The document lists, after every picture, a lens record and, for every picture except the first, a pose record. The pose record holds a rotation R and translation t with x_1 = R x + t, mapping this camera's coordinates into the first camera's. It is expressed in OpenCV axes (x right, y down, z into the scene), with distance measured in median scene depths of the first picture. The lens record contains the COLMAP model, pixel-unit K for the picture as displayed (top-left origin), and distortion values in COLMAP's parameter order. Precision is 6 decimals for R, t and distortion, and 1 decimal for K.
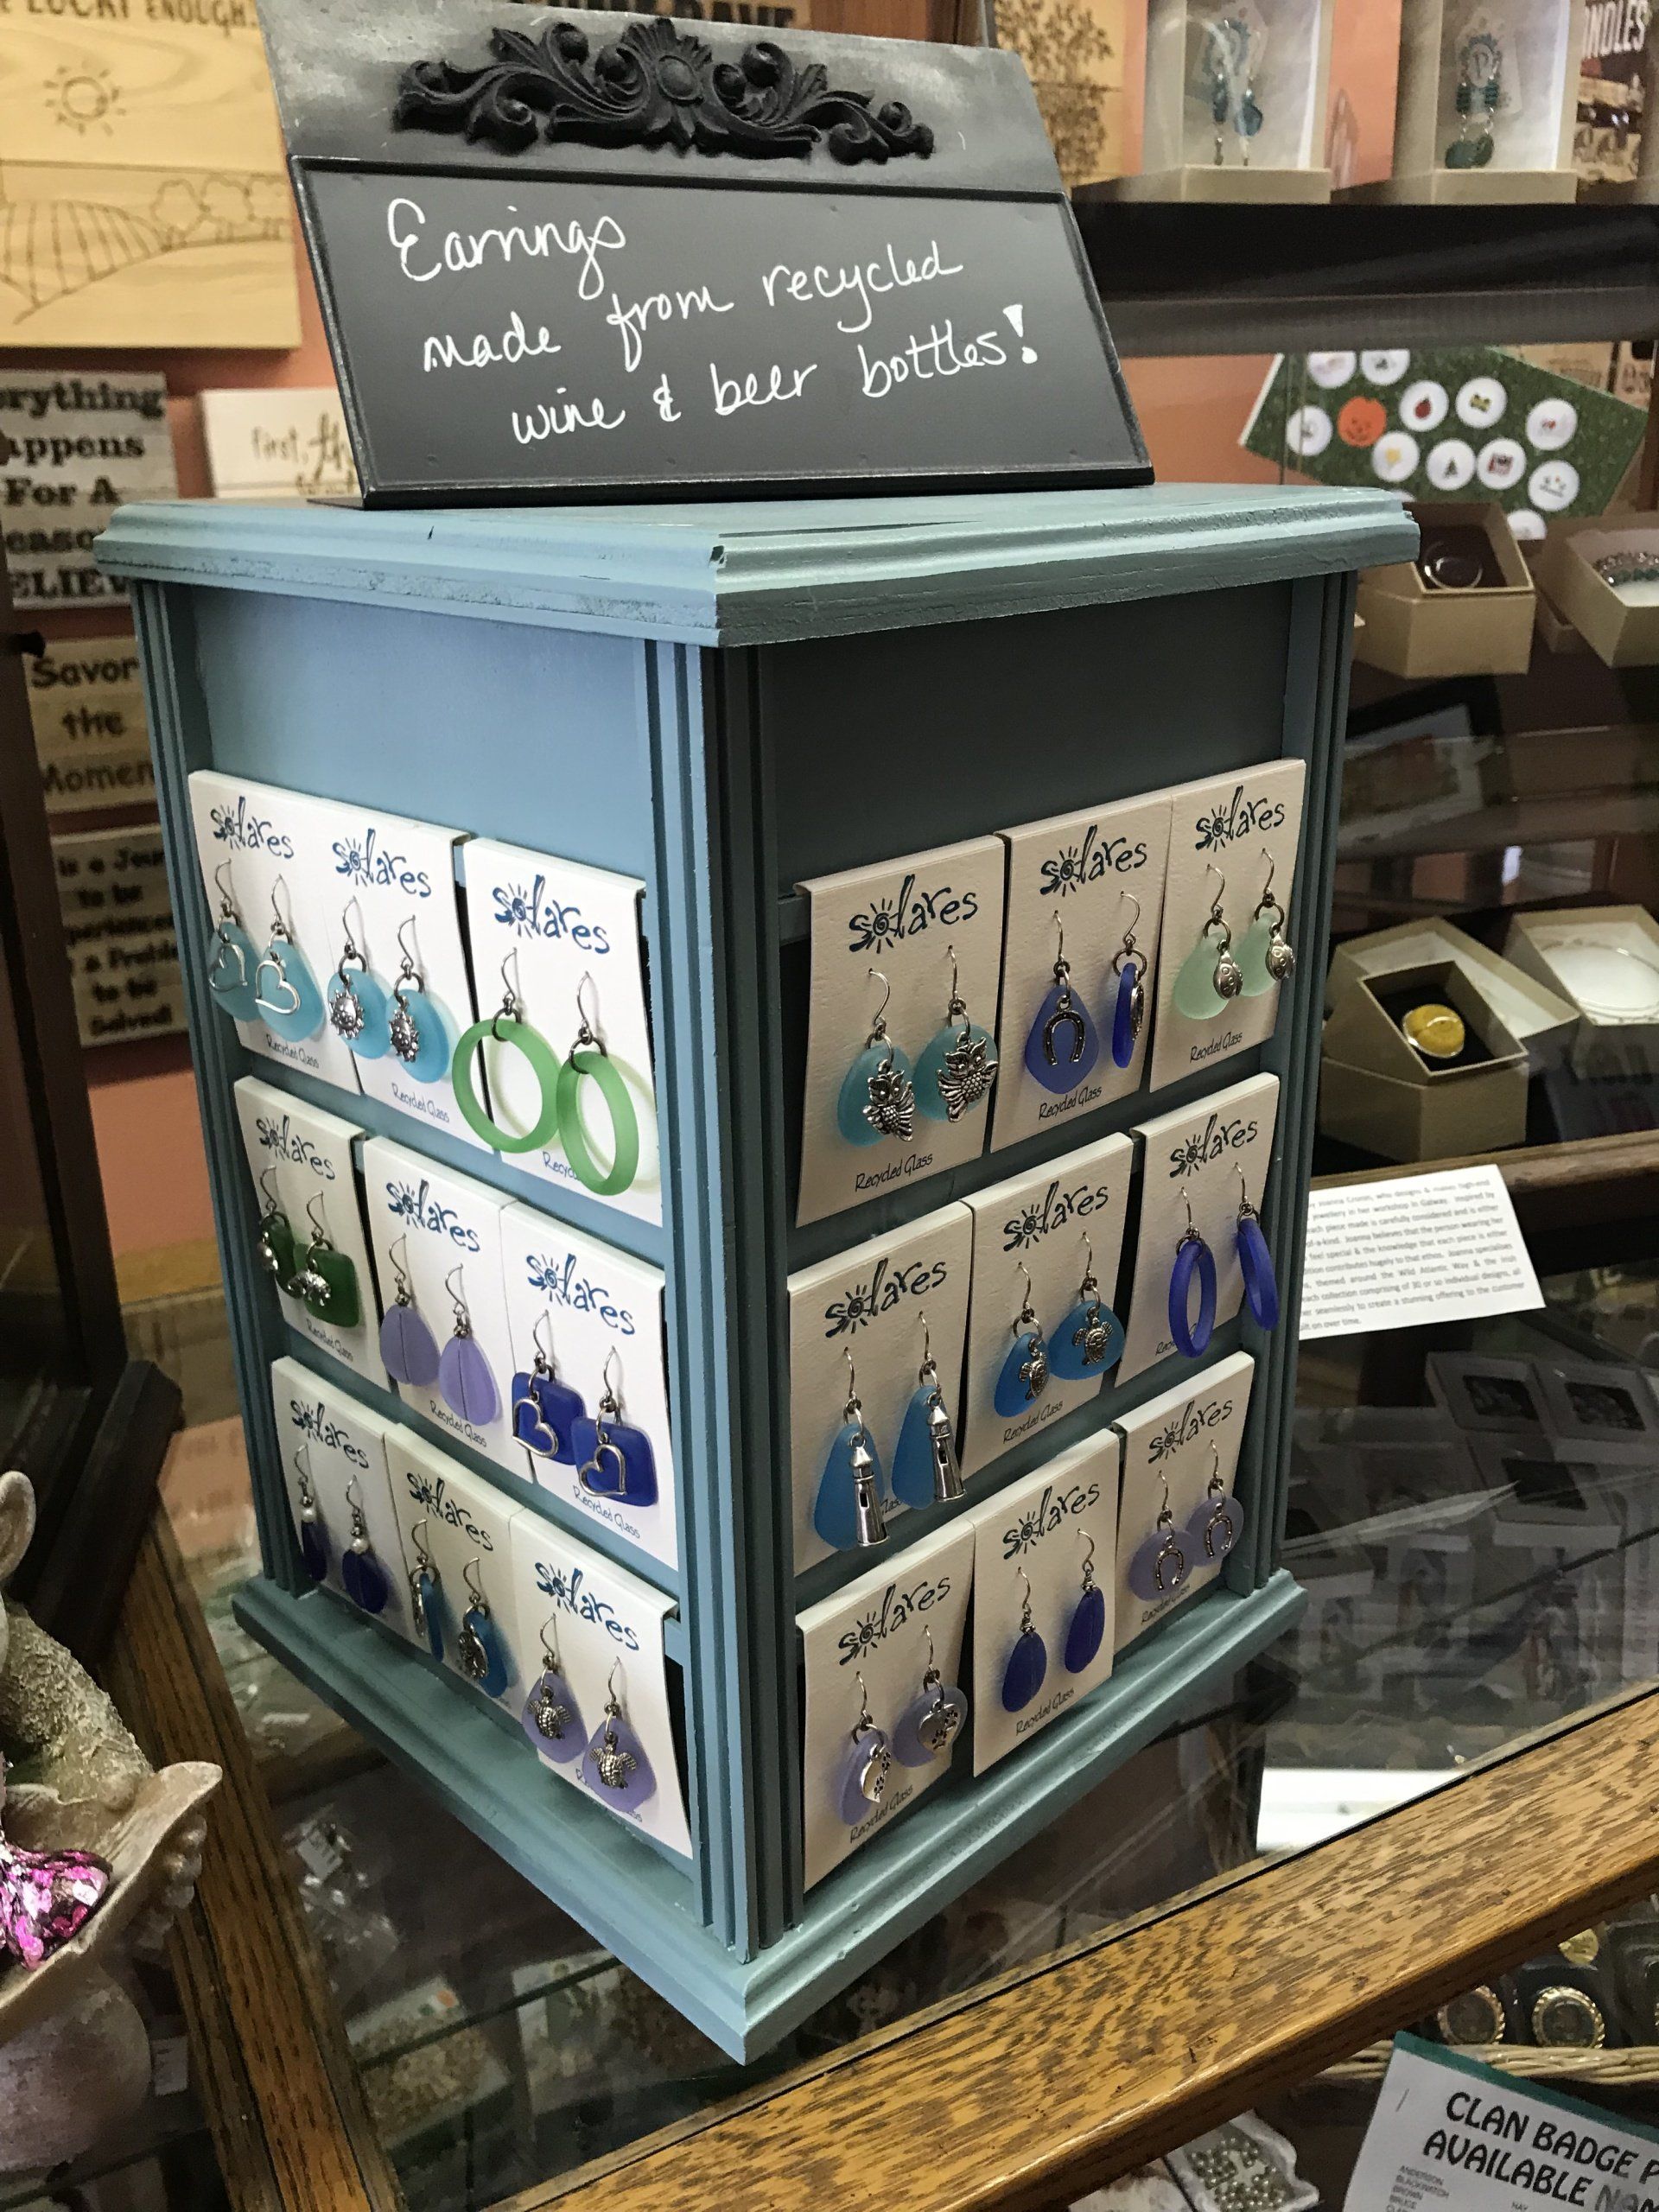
lens RADIAL K [[1829.4, 0, 829.5], [0, 1829.4, 1106.0], [0, 0, 1]] dist [0.042038, -0.053419]
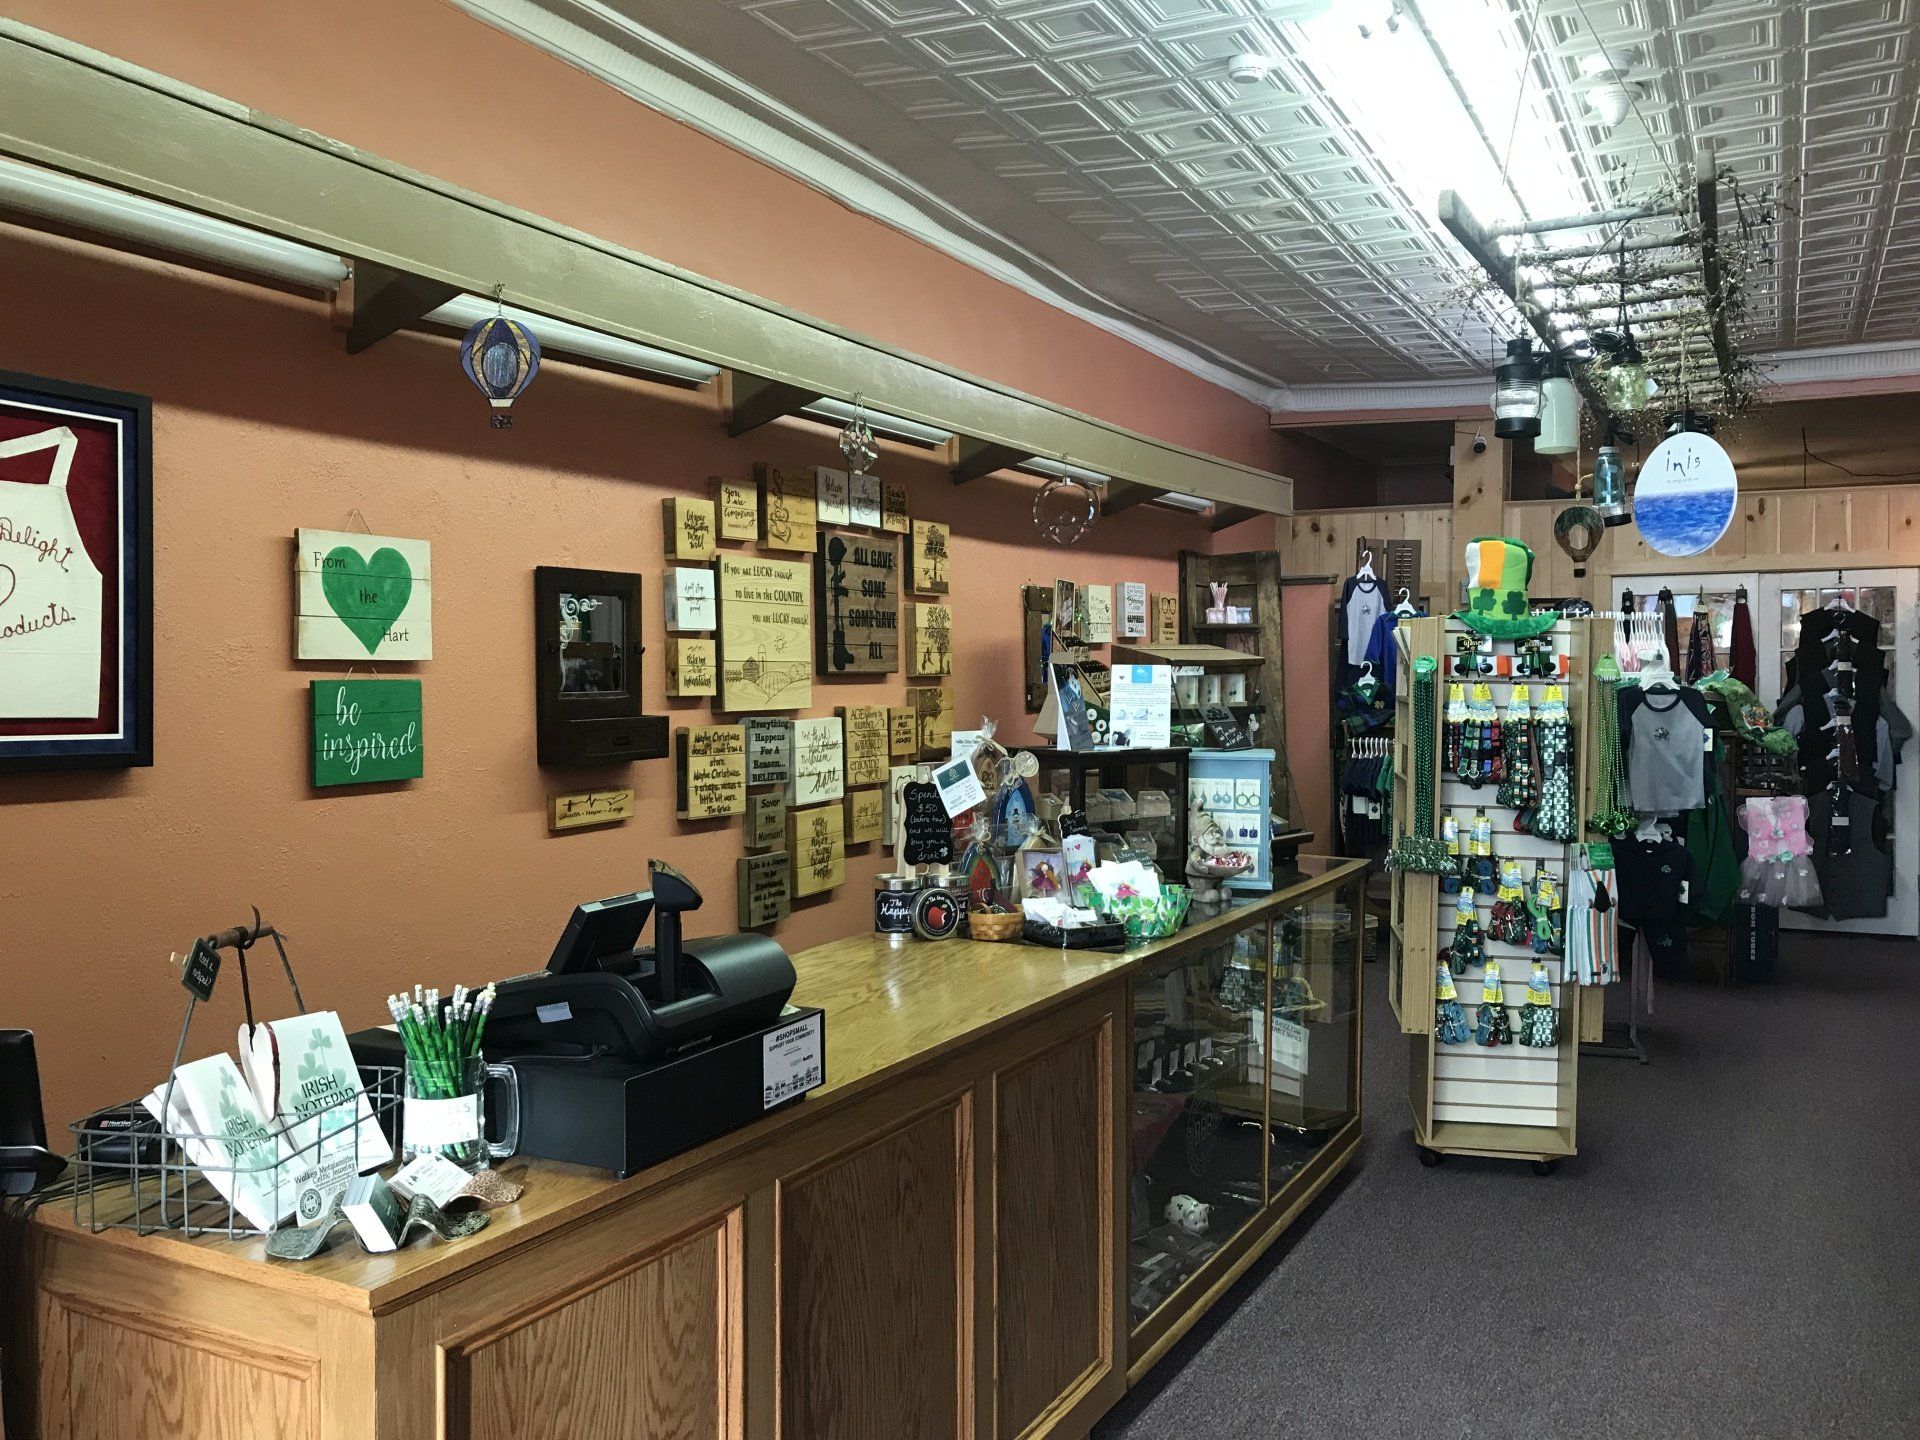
lens RADIAL K [[1587.9, 0, 957.8], [0, 1587.9, 710.3], [0, 0, 1]] dist [0.042038, -0.053419]
pose [[0.836614, -0.000017, 0.547793, -1.710141], [0.180130, 0.944398, -0.275073, 0.449311], [-0.517330, 0.328804, 0.790100, -1.470797]]
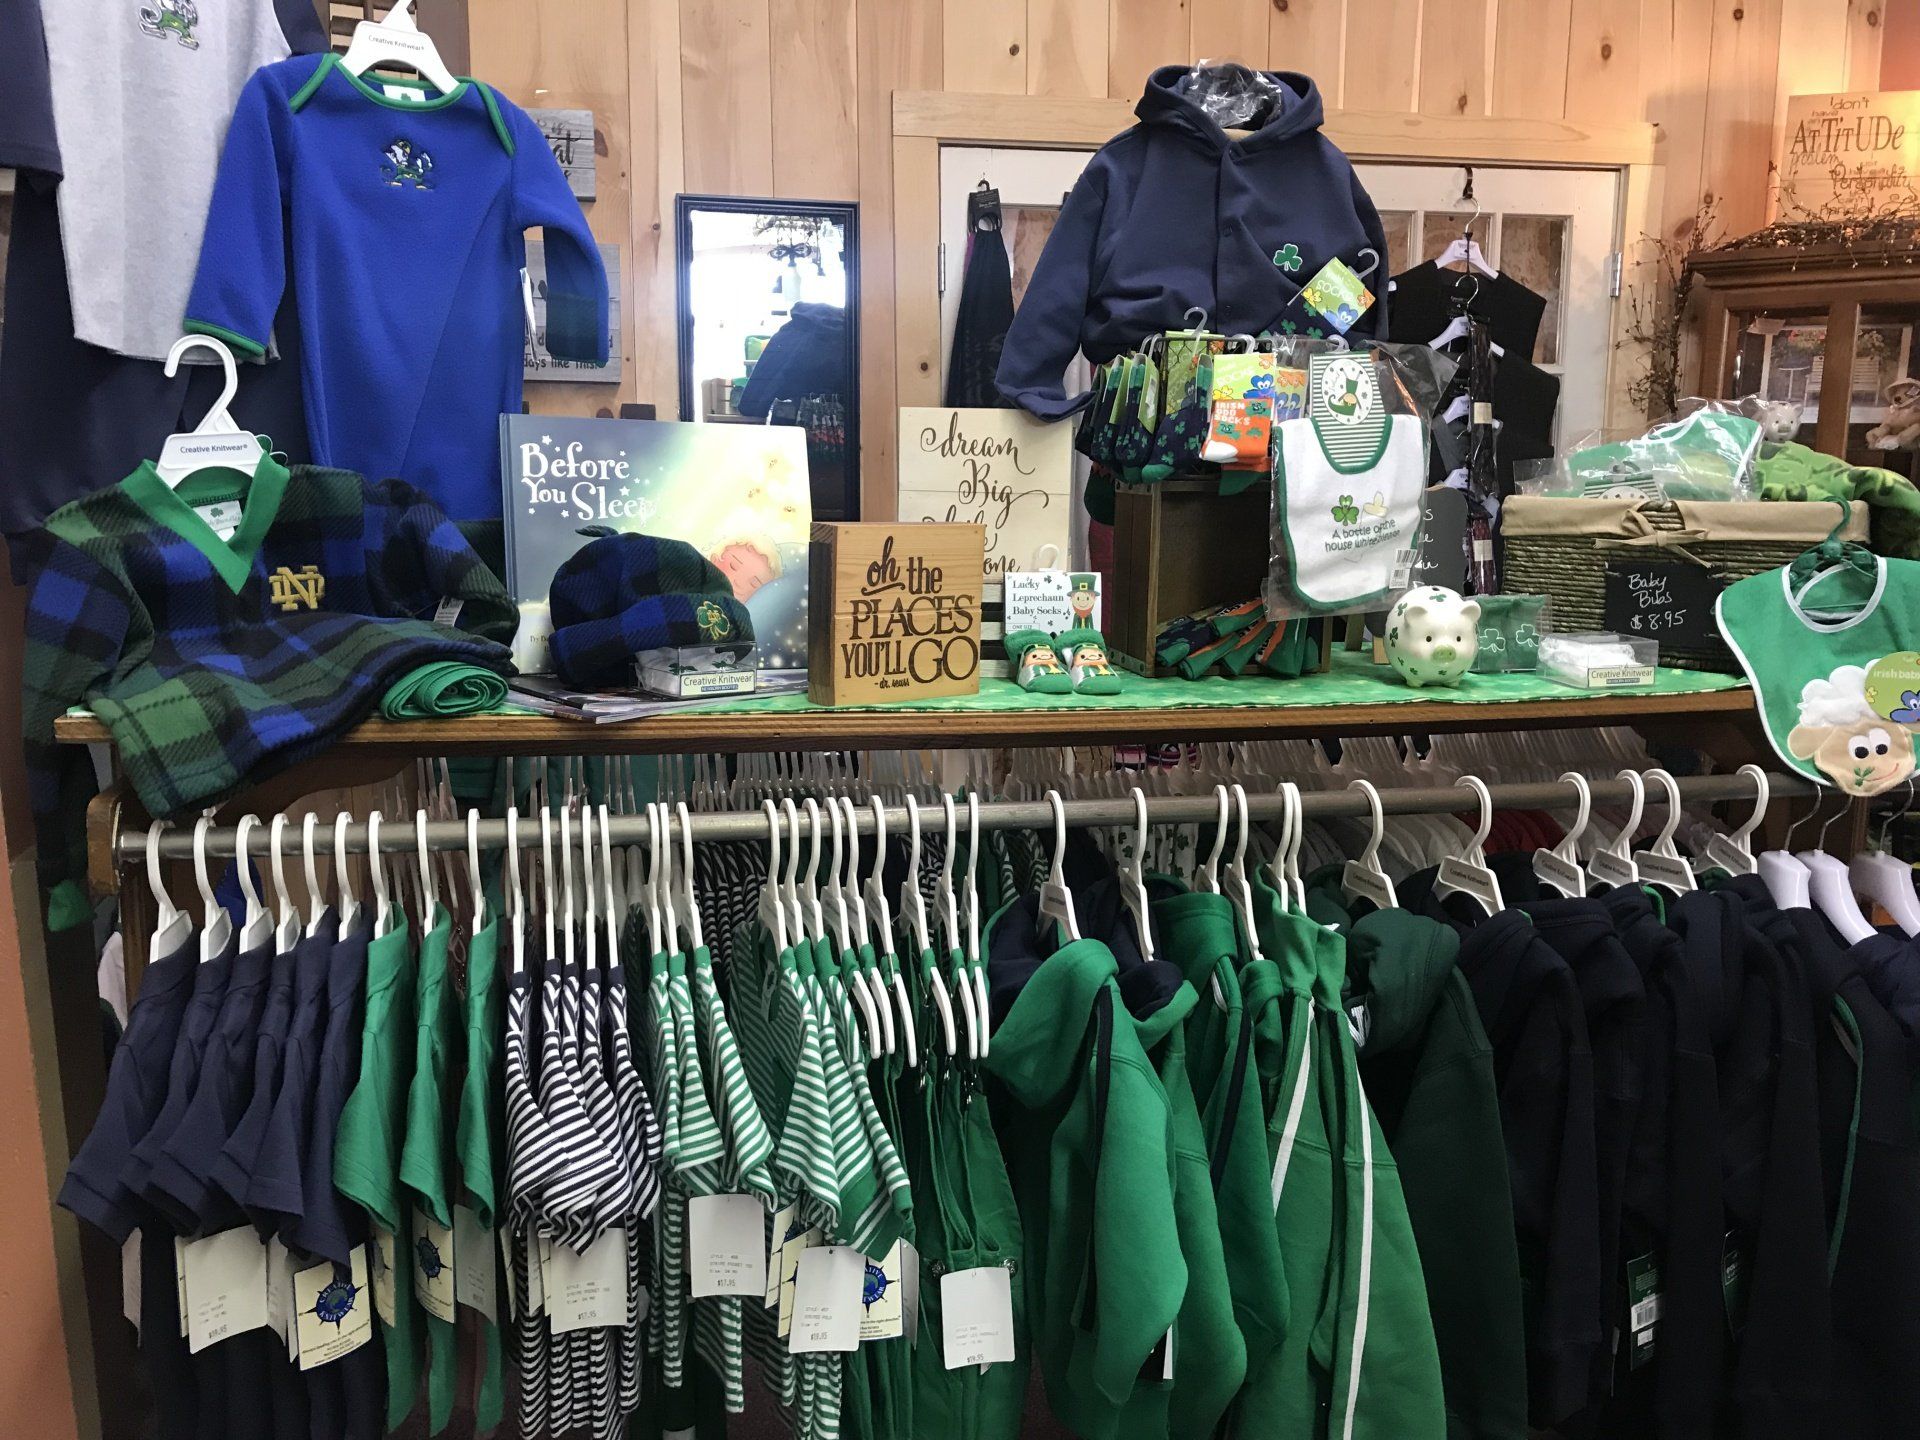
lens RADIAL K [[1587.9, 0, 957.8], [0, 1587.9, 710.3], [0, 0, 1]] dist [0.042038, -0.053419]
pose [[0.296553, -0.142336, 0.944350, 1.411371], [0.327654, 0.943976, 0.039387, -0.559833], [-0.897050, 0.297740, 0.326576, 1.202083]]
